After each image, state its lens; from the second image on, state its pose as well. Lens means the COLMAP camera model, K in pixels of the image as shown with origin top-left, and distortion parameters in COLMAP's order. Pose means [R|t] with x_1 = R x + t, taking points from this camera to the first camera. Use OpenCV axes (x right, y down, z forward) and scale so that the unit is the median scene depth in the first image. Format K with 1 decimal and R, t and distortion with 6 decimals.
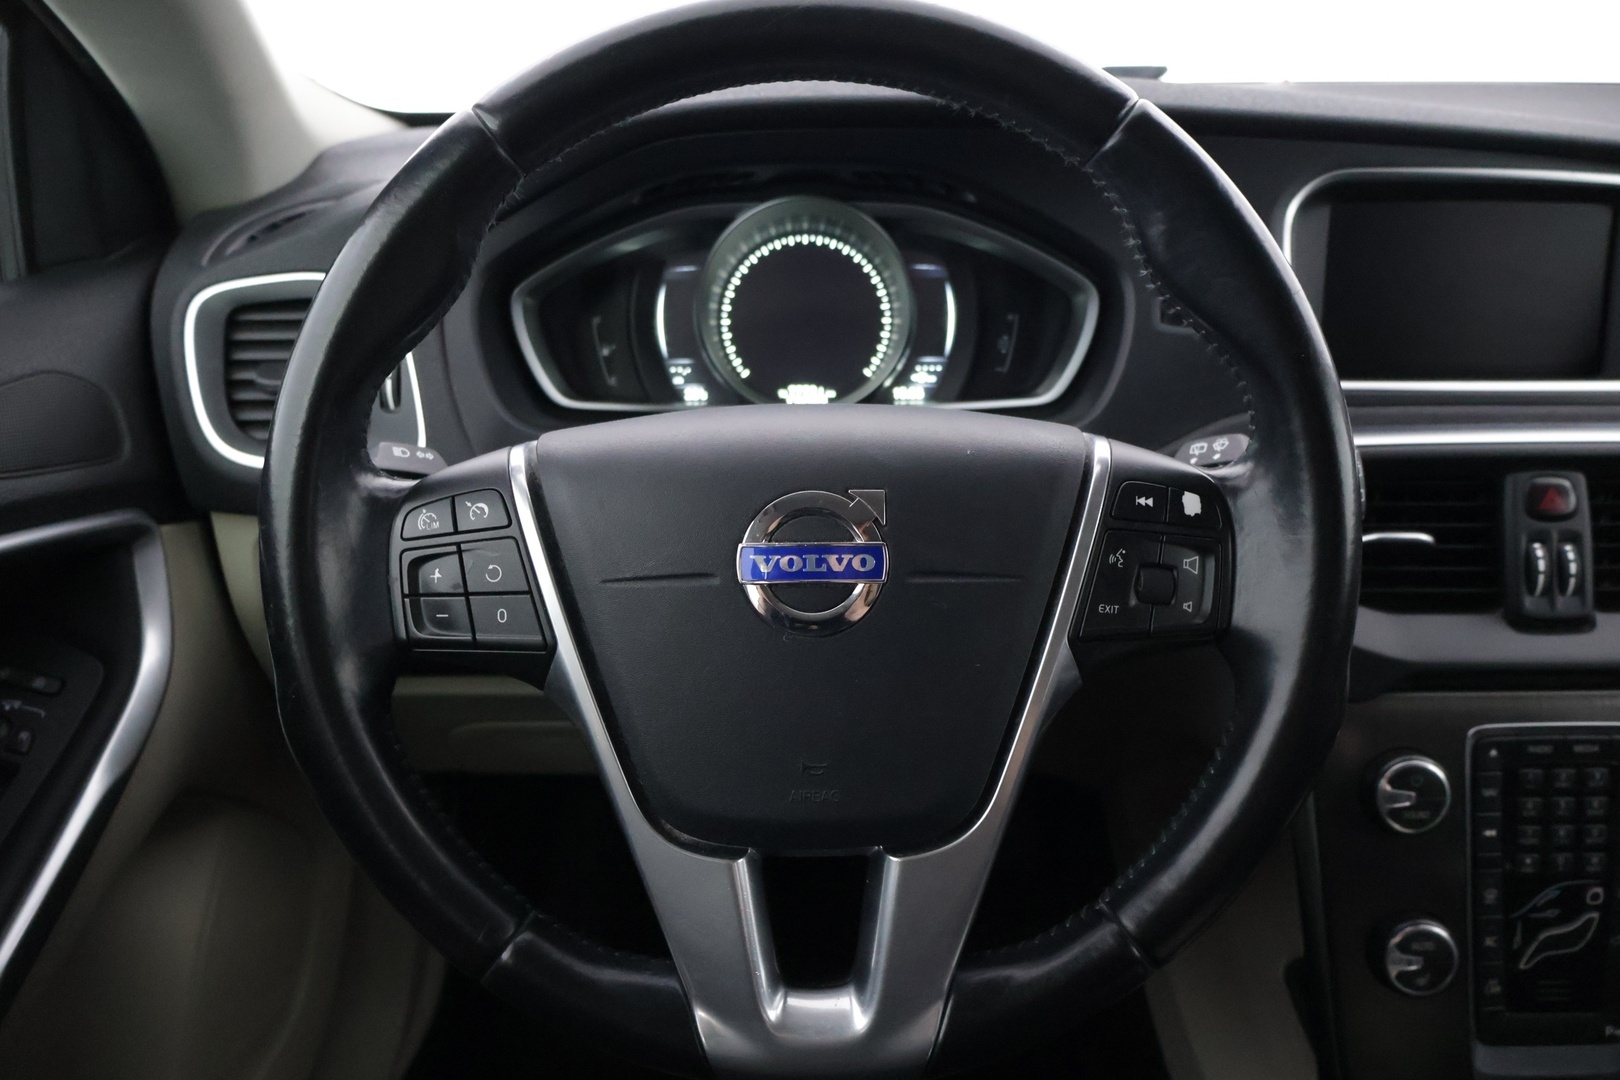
lens RADIAL K [[1347.5, 0, 808.8], [0, 1347.5, 537.4], [0, 0, 1]] dist [-0.018314, 0.003783]
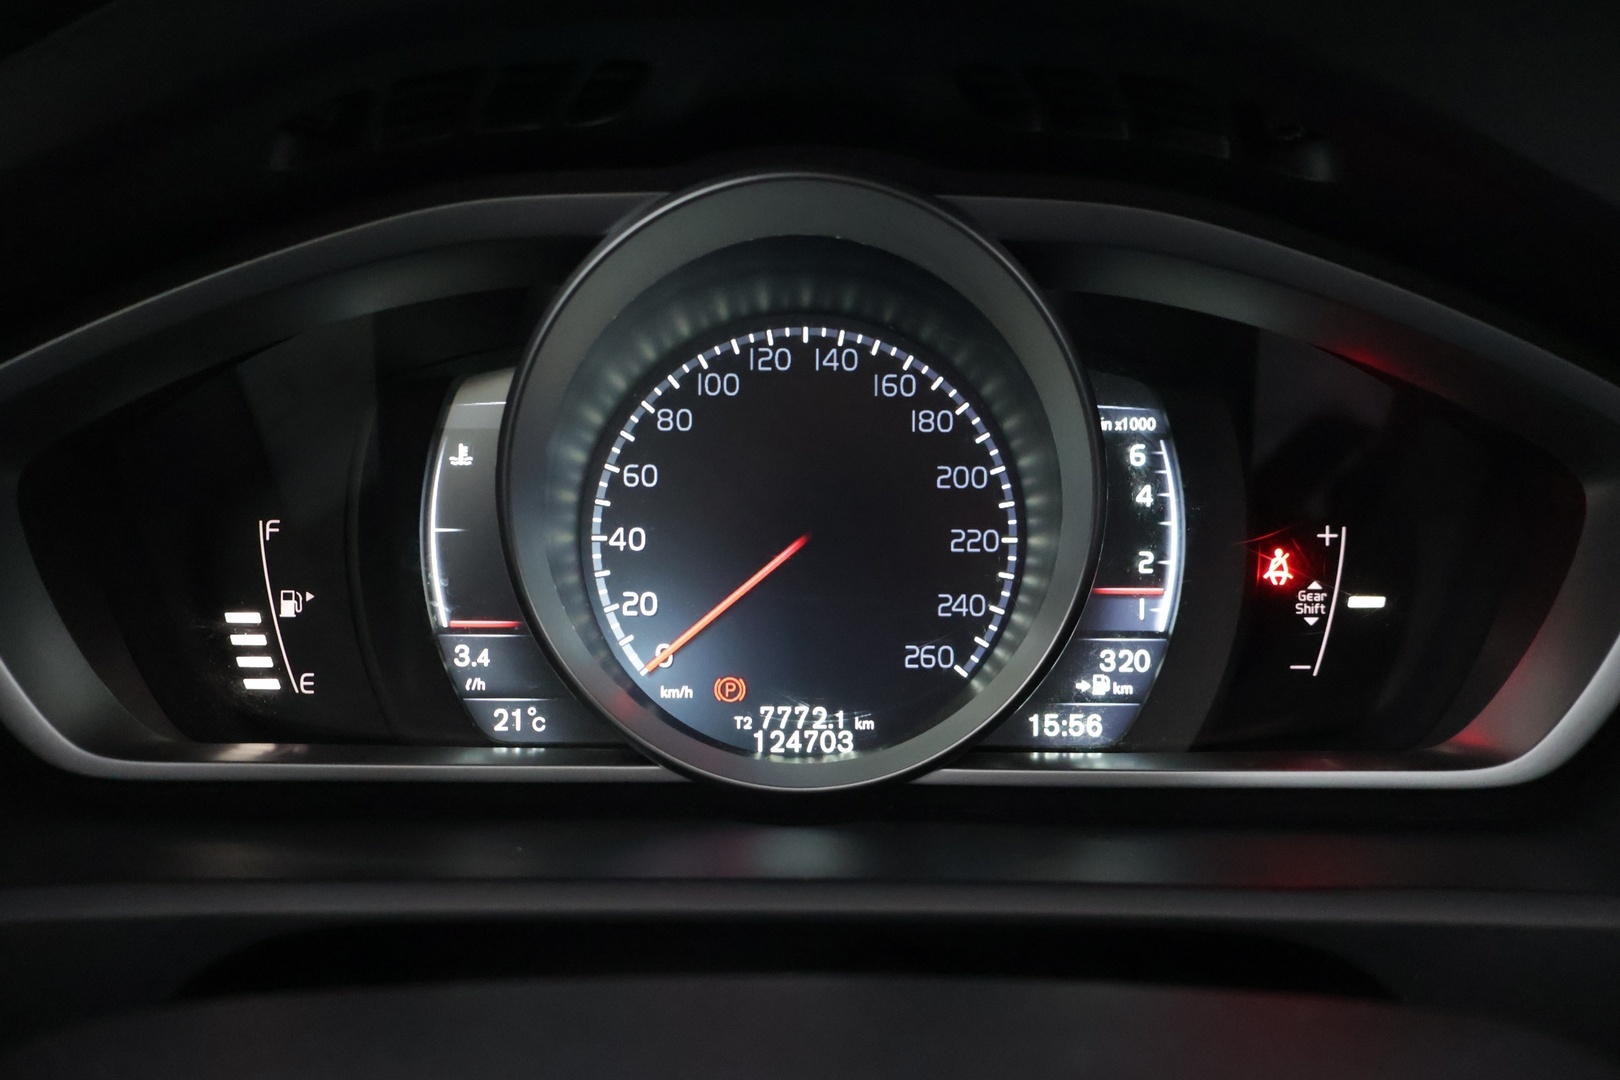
lens RADIAL K [[1347.5, 0, 805.3], [0, 1347.5, 540.4], [0, 0, 1]] dist [-0.018314, 0.003783]
pose [[0.999869, 0.014583, -0.006976, 0.001274], [-0.015491, 0.987678, -0.155730, -0.125447], [0.004619, 0.155817, 0.987775, 0.777024]]
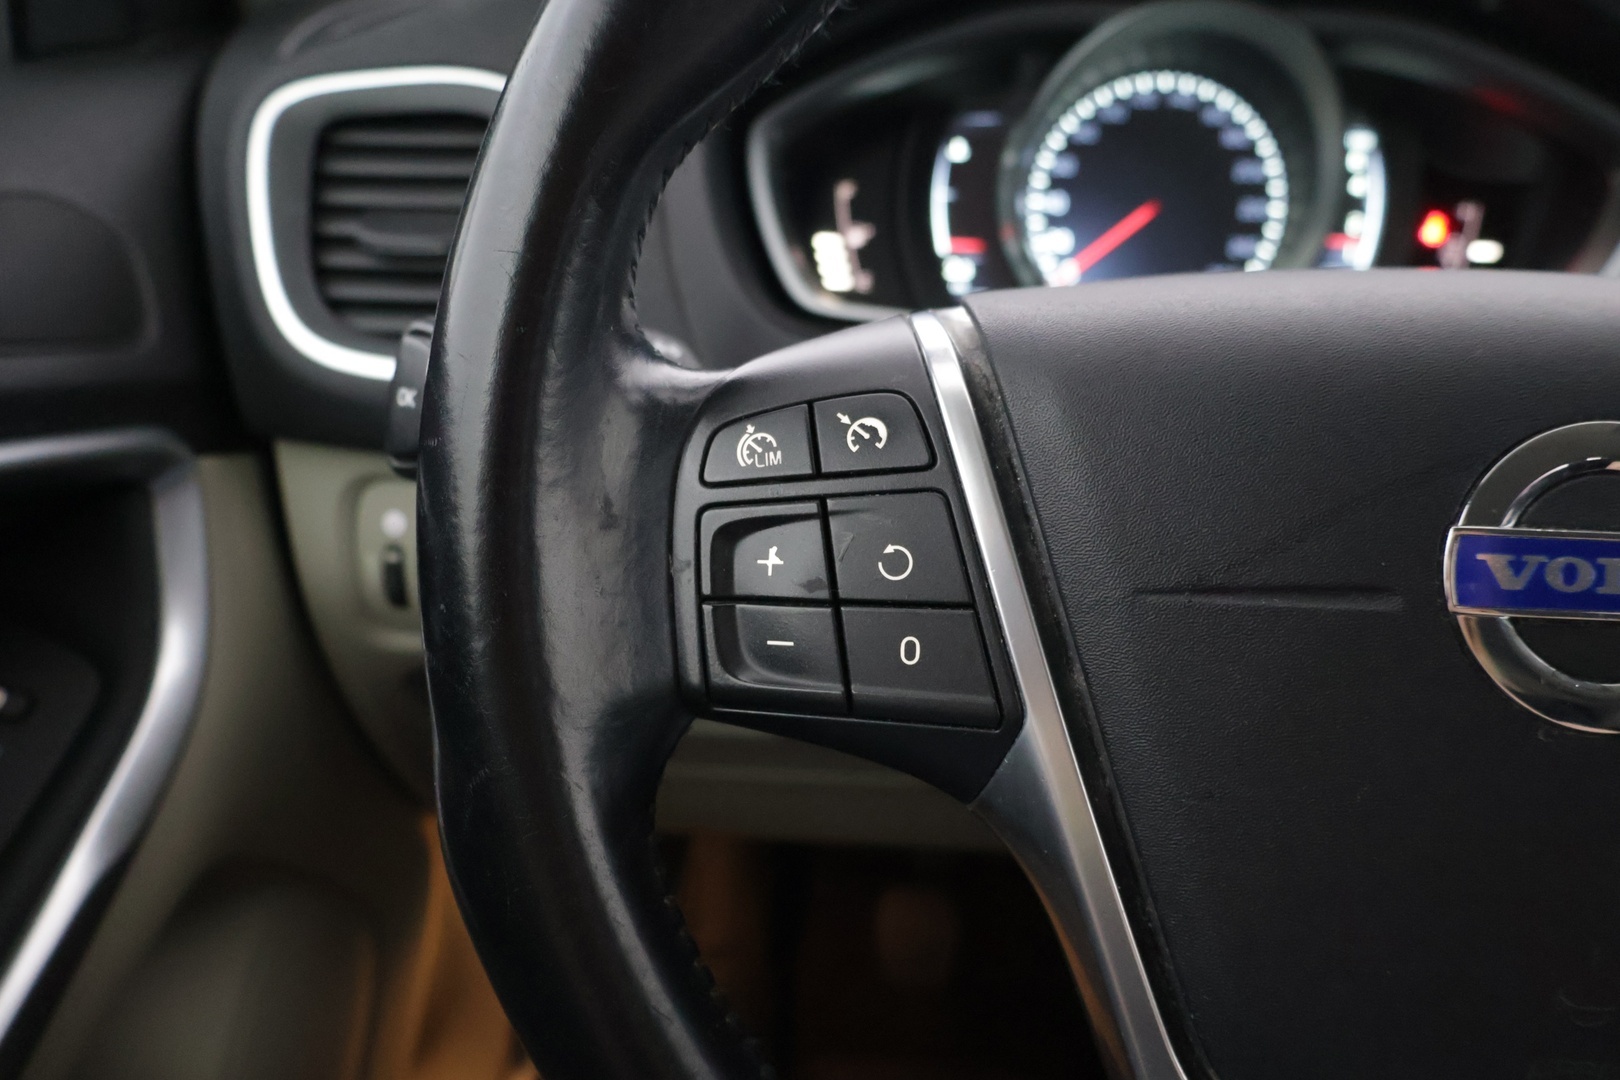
lens RADIAL K [[1416.3, 0, 825.4], [0, 1416.3, 526.0], [0, 0, 1]] dist [0.018294, -0.027238]
pose [[0.998547, 0.048788, -0.022876, -0.182928], [-0.048822, 0.998807, -0.000930, 0.011245], [0.022803, 0.002045, 0.999738, 0.360190]]
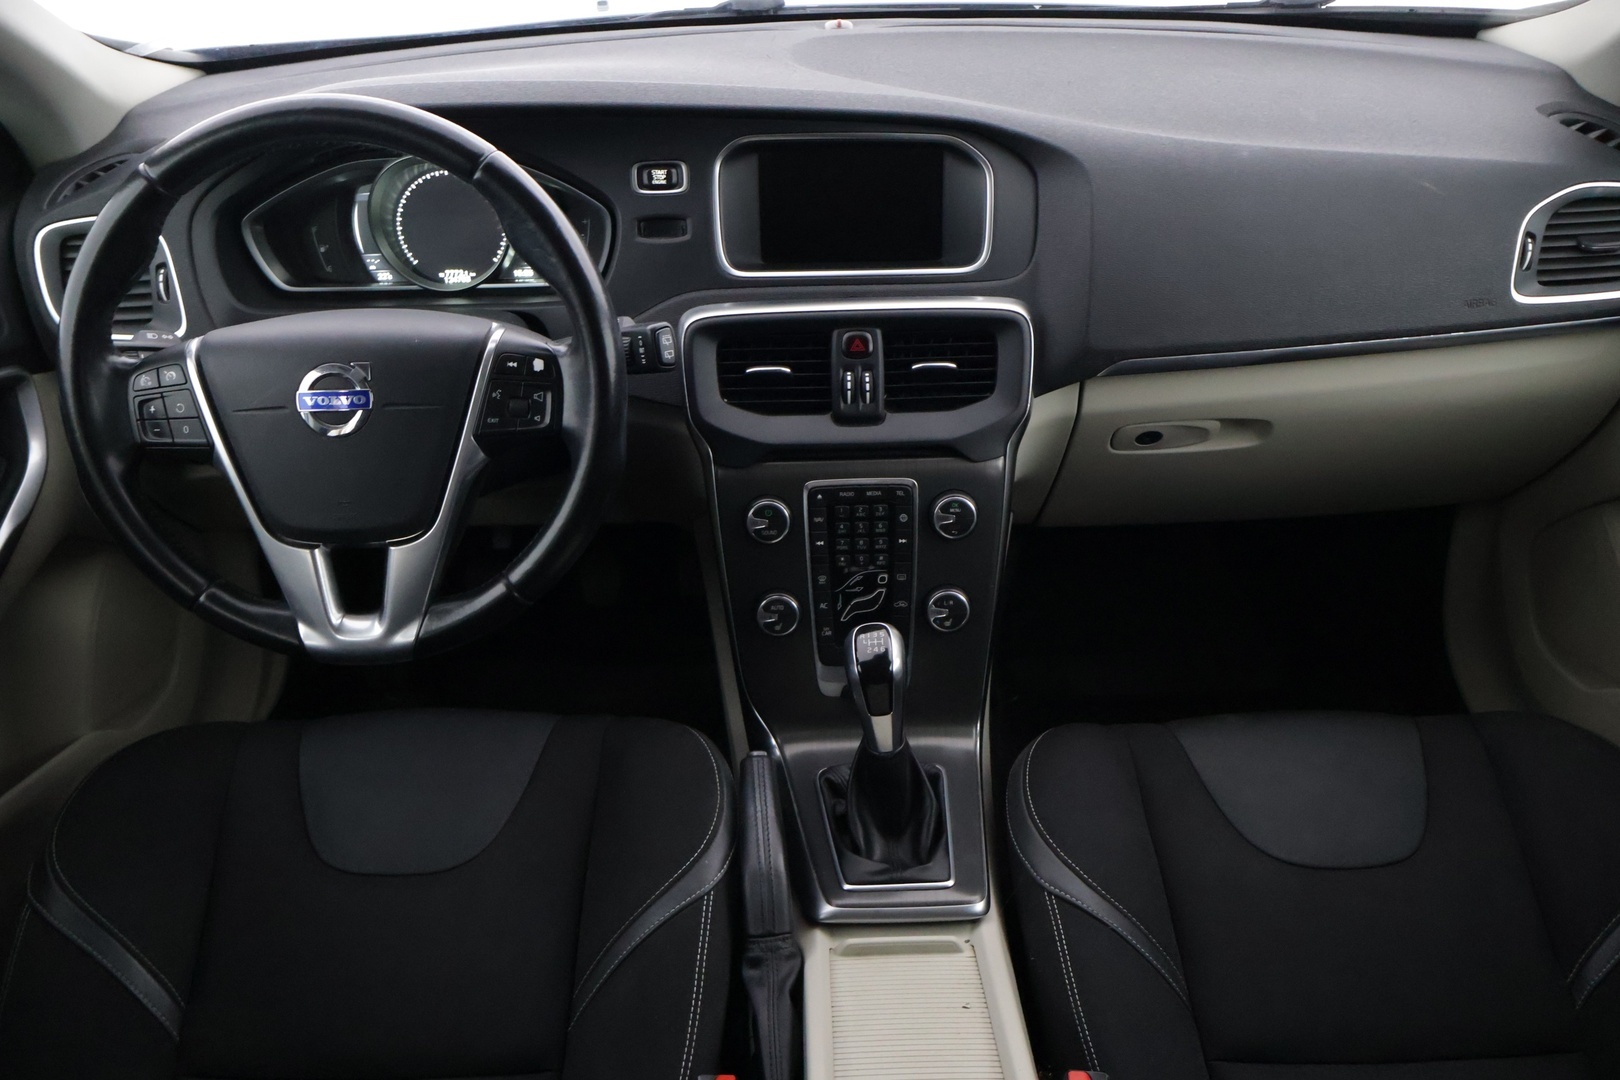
lens RADIAL K [[1347.5, 0, 805.3], [0, 1347.5, 548.8], [0, 0, 1]] dist [-0.018314, 0.003783]
pose [[0.999847, -0.017473, 0.000184, 0.491985], [0.017208, 0.986395, 0.163492, -0.054631], [-0.003038, -0.163464, 0.986545, -0.703574]]
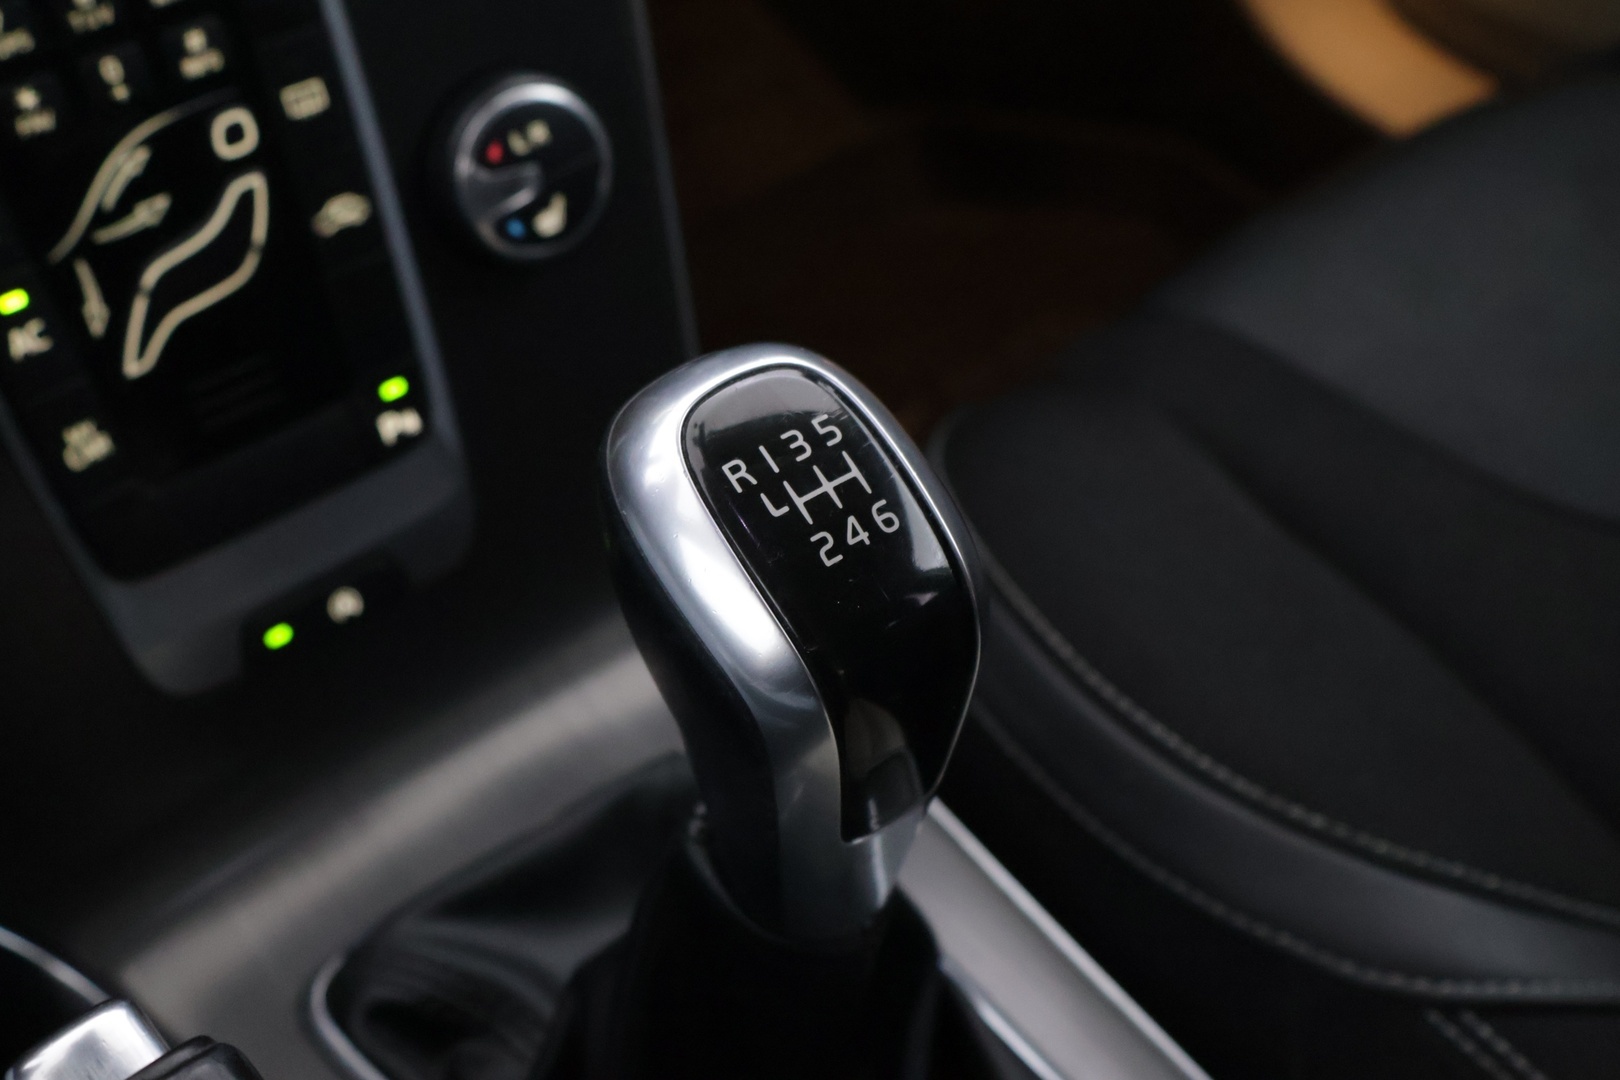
lens RADIAL K [[1928.3, 0, 802.5], [0, 1928.3, 540.4], [0, 0, 1]] dist [0.017047, 0.000000]
pose [[0.778092, -0.430172, 0.457739, 0.409265], [0.242225, 0.877828, 0.413213, 0.180448], [-0.579568, -0.210642, 0.787229, 0.434955]]
